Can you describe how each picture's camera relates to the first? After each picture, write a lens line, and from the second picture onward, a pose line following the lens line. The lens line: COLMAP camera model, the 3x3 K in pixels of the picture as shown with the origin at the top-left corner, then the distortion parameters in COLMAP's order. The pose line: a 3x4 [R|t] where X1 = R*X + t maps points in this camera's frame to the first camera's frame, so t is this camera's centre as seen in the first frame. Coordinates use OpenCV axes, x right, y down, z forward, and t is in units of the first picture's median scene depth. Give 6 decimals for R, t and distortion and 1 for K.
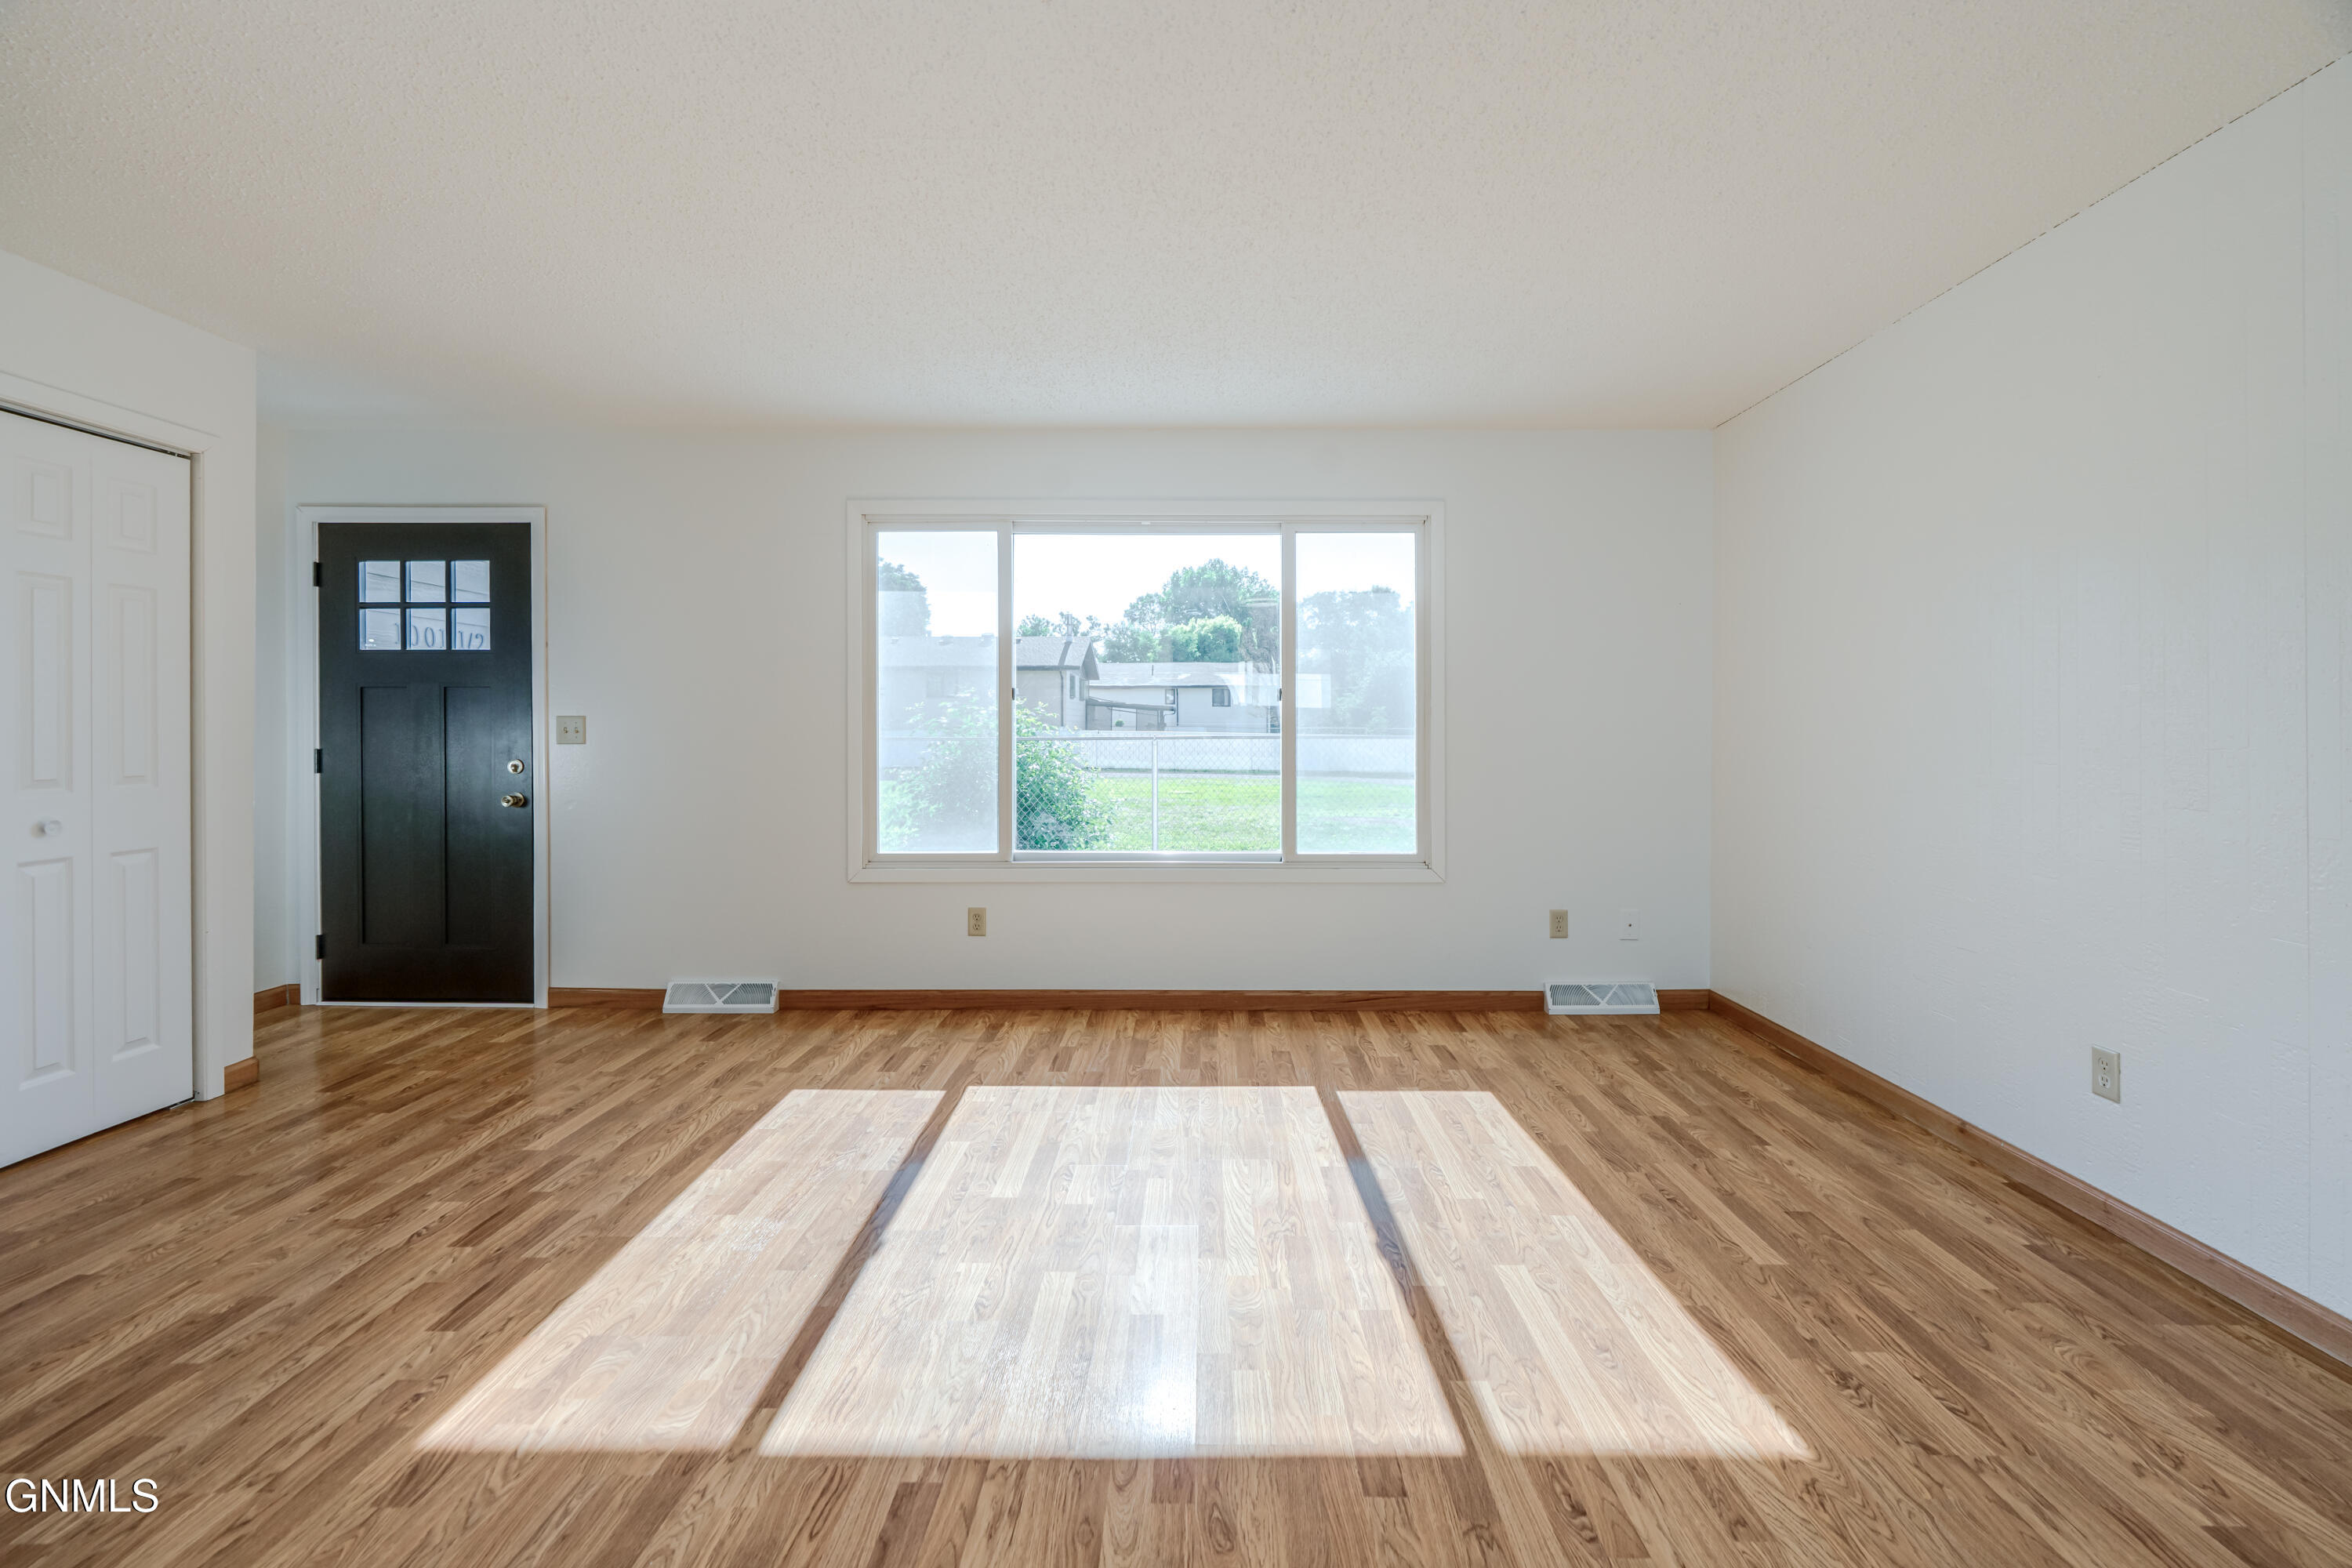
lens RADIAL K [[1047.6, 0, 1197.9], [0, 1047.6, 786.0], [0, 0, 1]] dist [-0.006185, 0.000485]
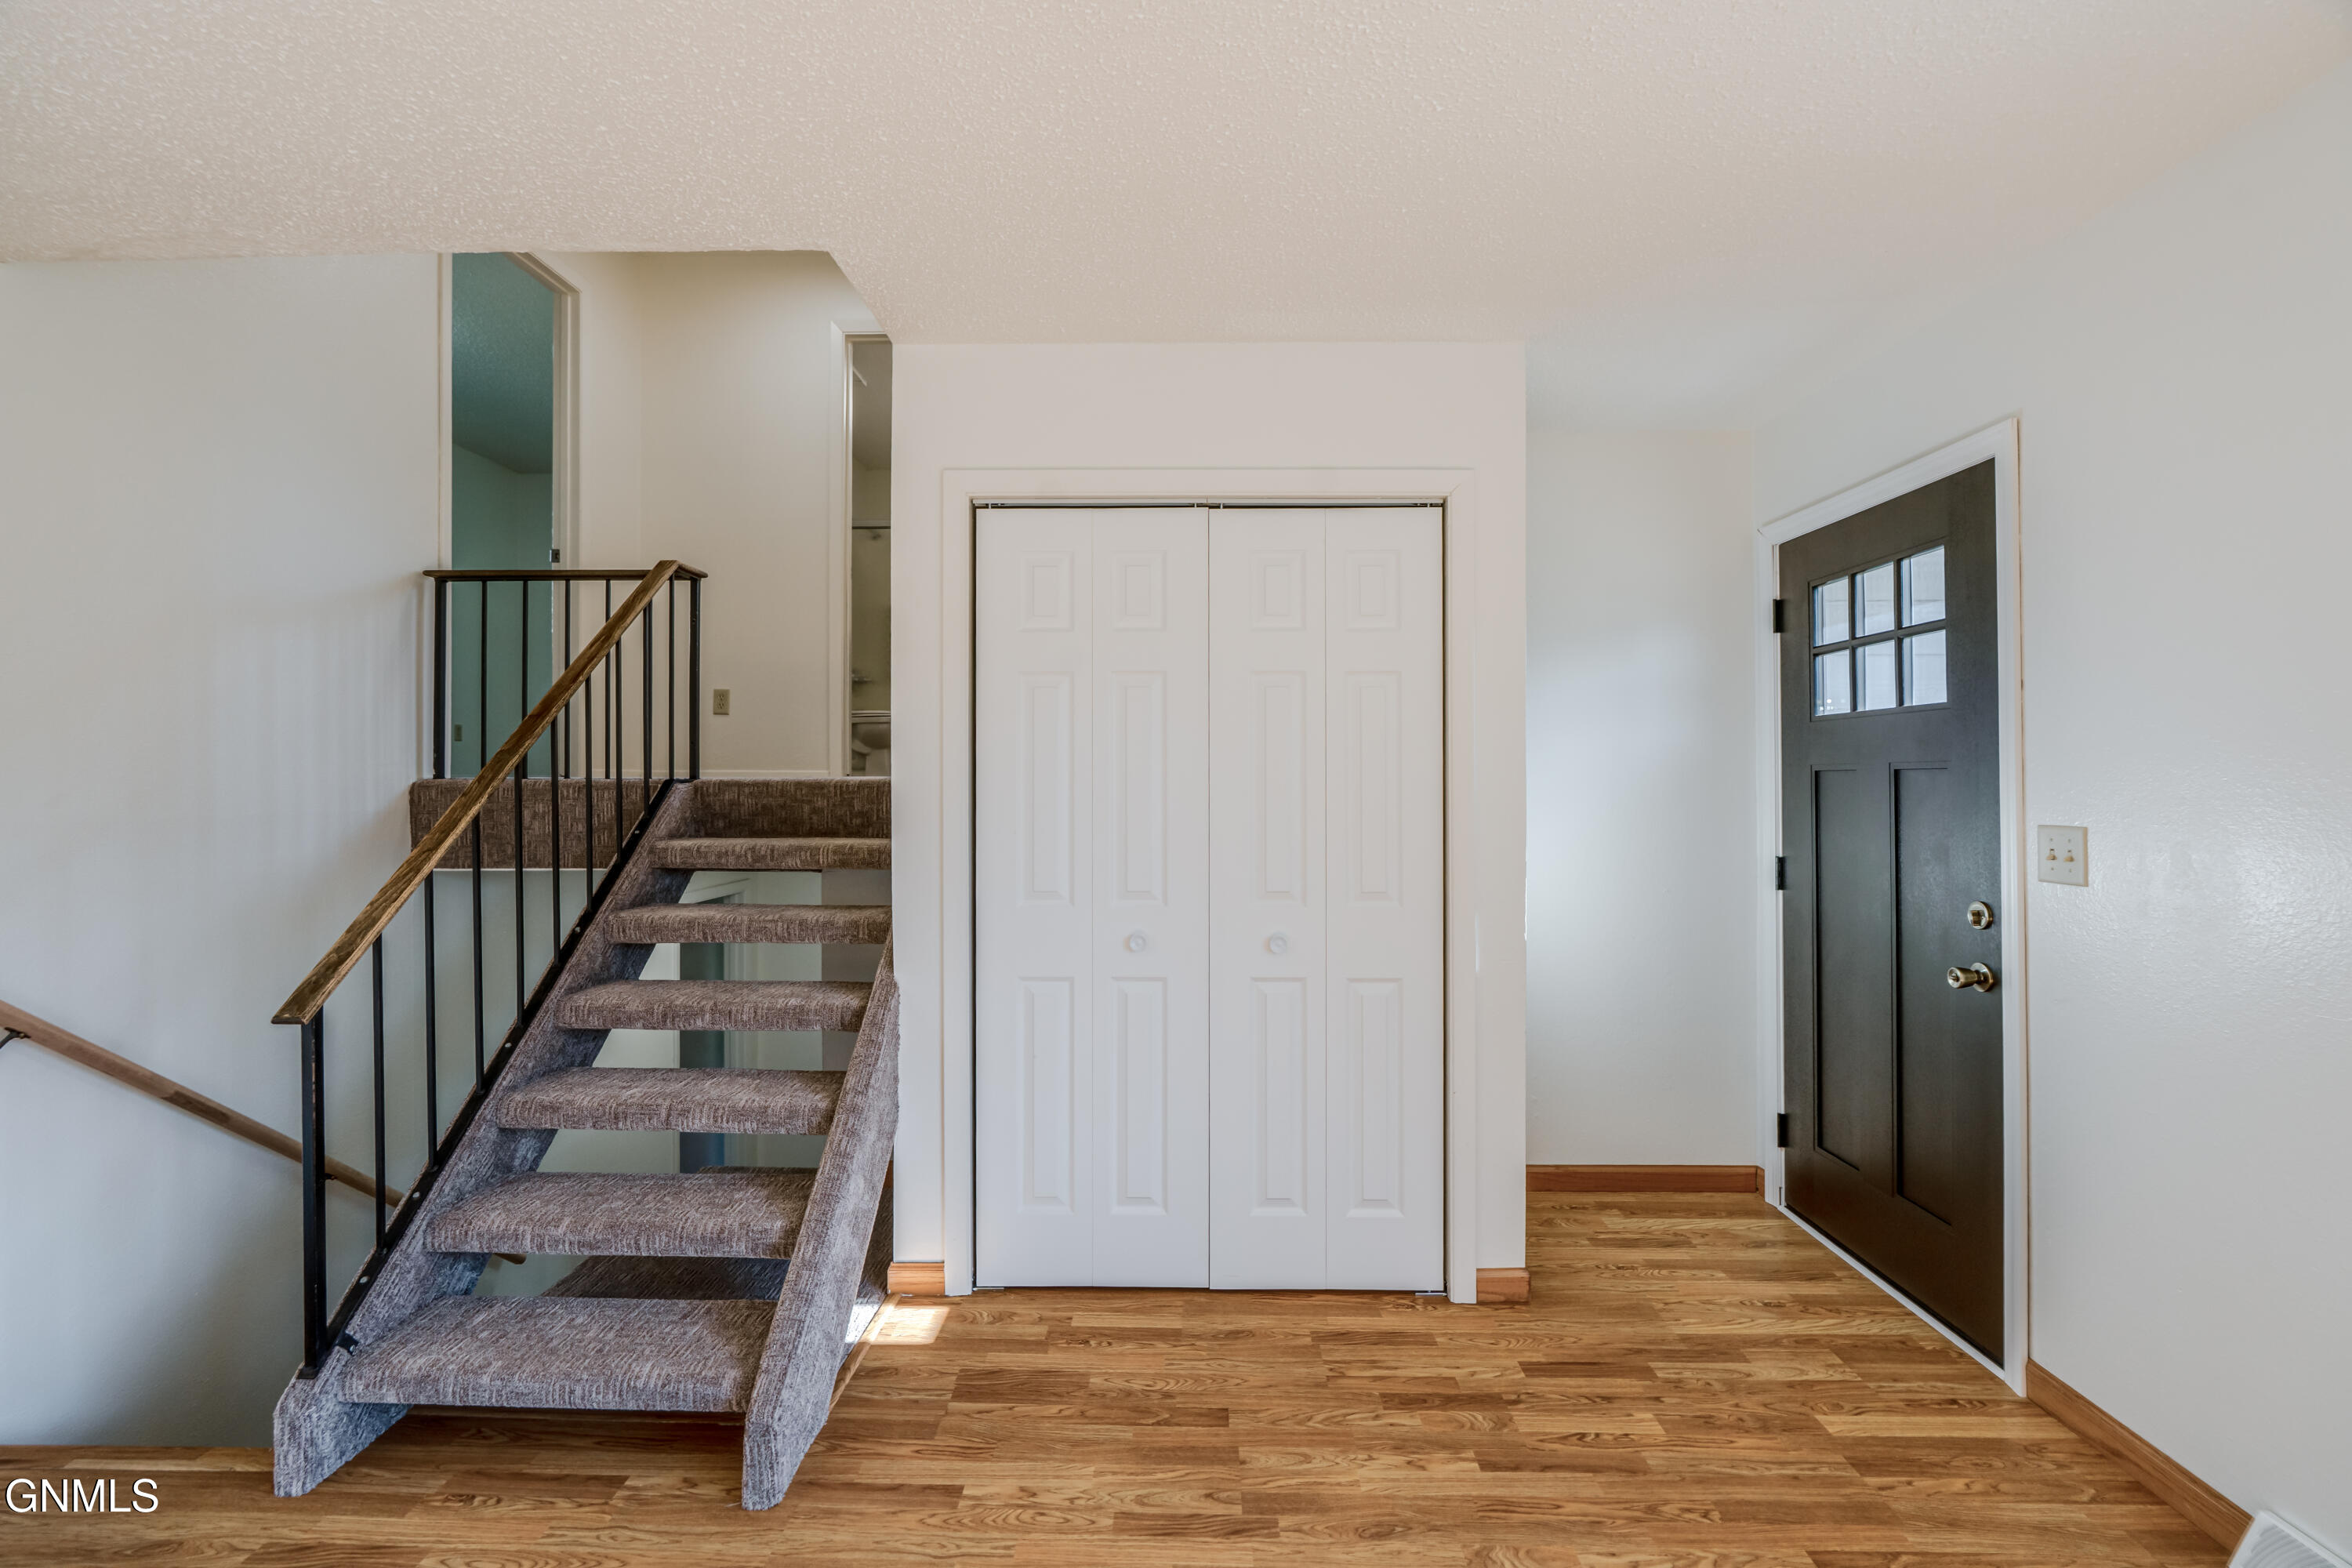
lens RADIAL K [[1079.3, 0, 1174.9], [0, 1079.3, 769.5], [0, 0, 1]] dist [-0.005583, 0.001072]
pose [[-0.014594, -0.009755, -0.999846, -0.115330], [-0.057989, 0.998278, -0.008893, -0.081919], [0.998211, 0.057850, -0.015134, 0.746044]]
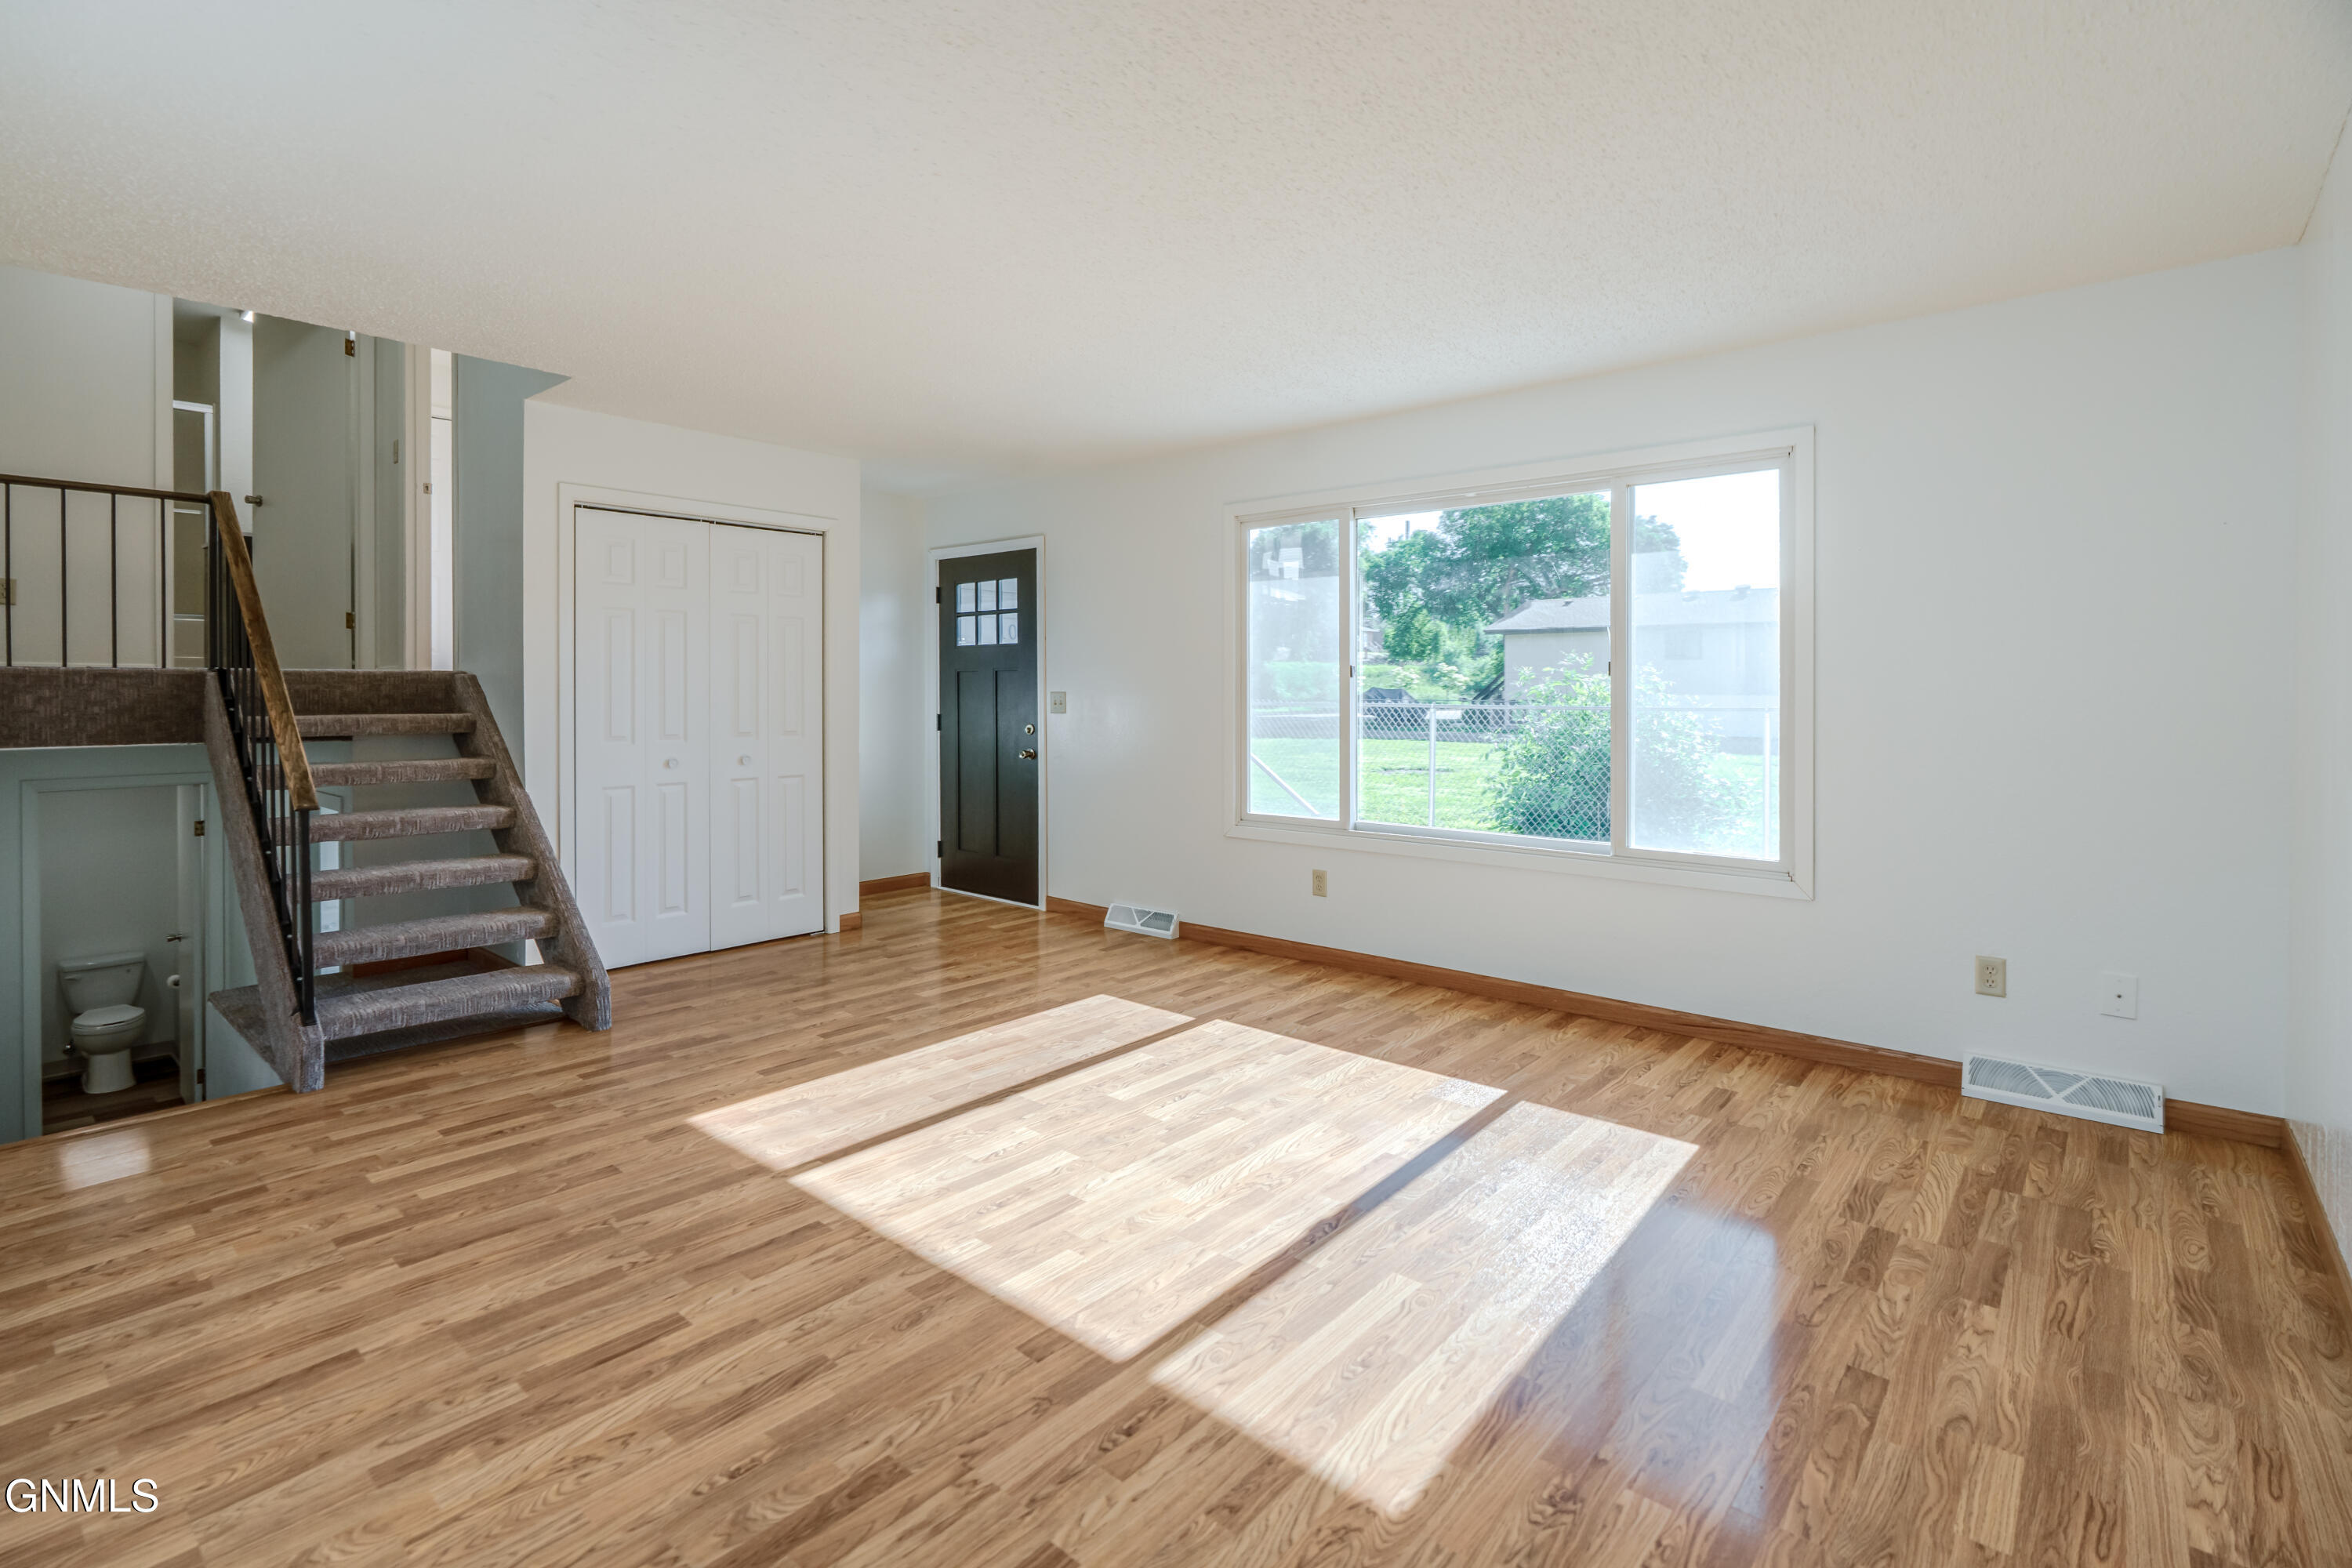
lens RADIAL K [[1079.3, 0, 1174.9], [0, 1079.3, 769.5], [0, 0, 1]] dist [-0.005583, 0.001072]
pose [[0.761874, 0.046904, -0.646025, 0.498480], [-0.036099, 0.998899, 0.029952, -0.019331], [0.646719, 0.000501, 0.762728, 0.072001]]
